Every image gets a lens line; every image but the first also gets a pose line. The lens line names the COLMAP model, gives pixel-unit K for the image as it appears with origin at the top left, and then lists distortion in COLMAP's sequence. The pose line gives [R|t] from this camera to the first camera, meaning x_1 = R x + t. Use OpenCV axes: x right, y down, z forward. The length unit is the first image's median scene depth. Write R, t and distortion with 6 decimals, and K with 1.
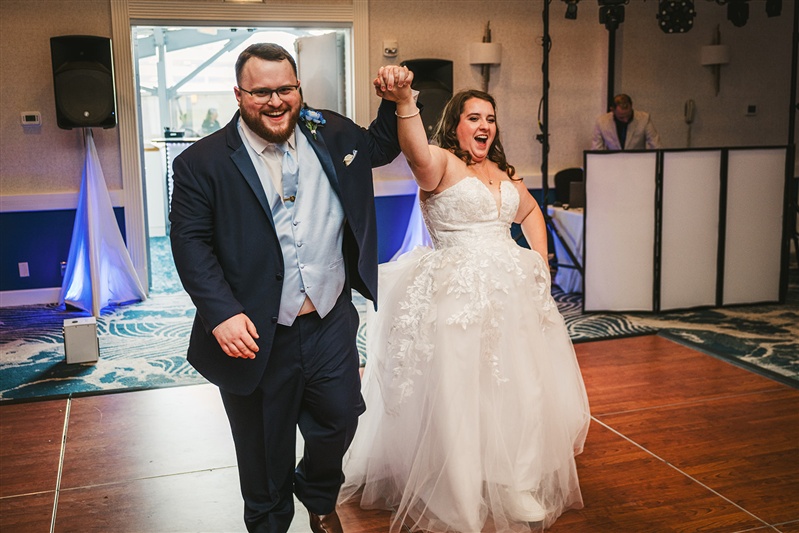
lens RADIAL K [[867.2, 0, 395.6], [0, 867.2, 258.1], [0, 0, 1]] dist [-0.002650, 0.000000]
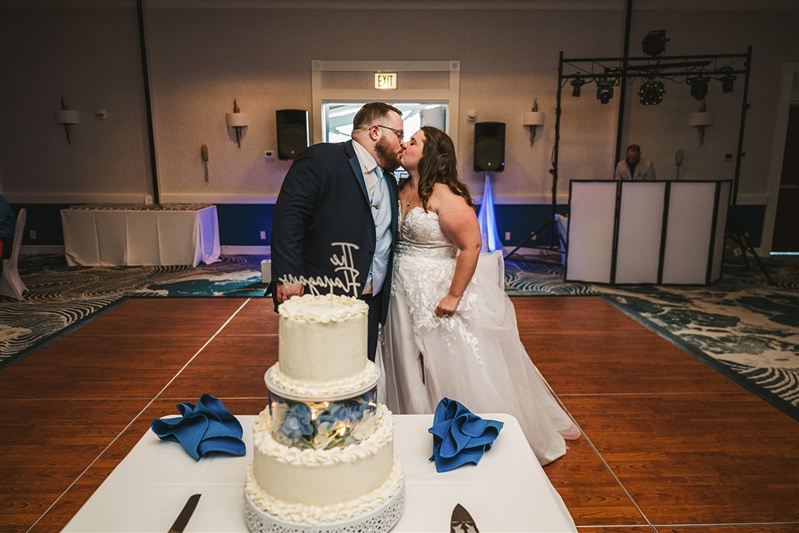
lens RADIAL K [[554.8, 0, 403.8], [0, 554.8, 266.3], [0, 0, 1]] dist [0.004547, 0.001423]
pose [[0.956755, 0.072925, -0.281605, 0.210304], [-0.064843, 0.997175, 0.037925, 0.015415], [0.283575, -0.018025, 0.958781, -0.067803]]
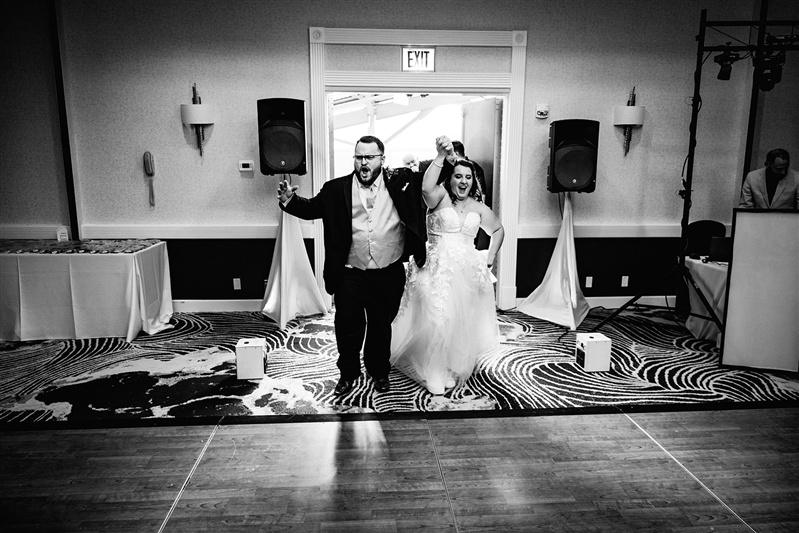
lens RADIAL K [[554.8, 0, 404.5], [0, 554.8, 265.1], [0, 0, 1]] dist [0.004547, 0.001423]
pose [[0.970980, 0.061058, -0.231233, -0.000814], [-0.058462, 0.998126, 0.018065, -0.044653], [0.231903, -0.004022, 0.972731, 0.265836]]
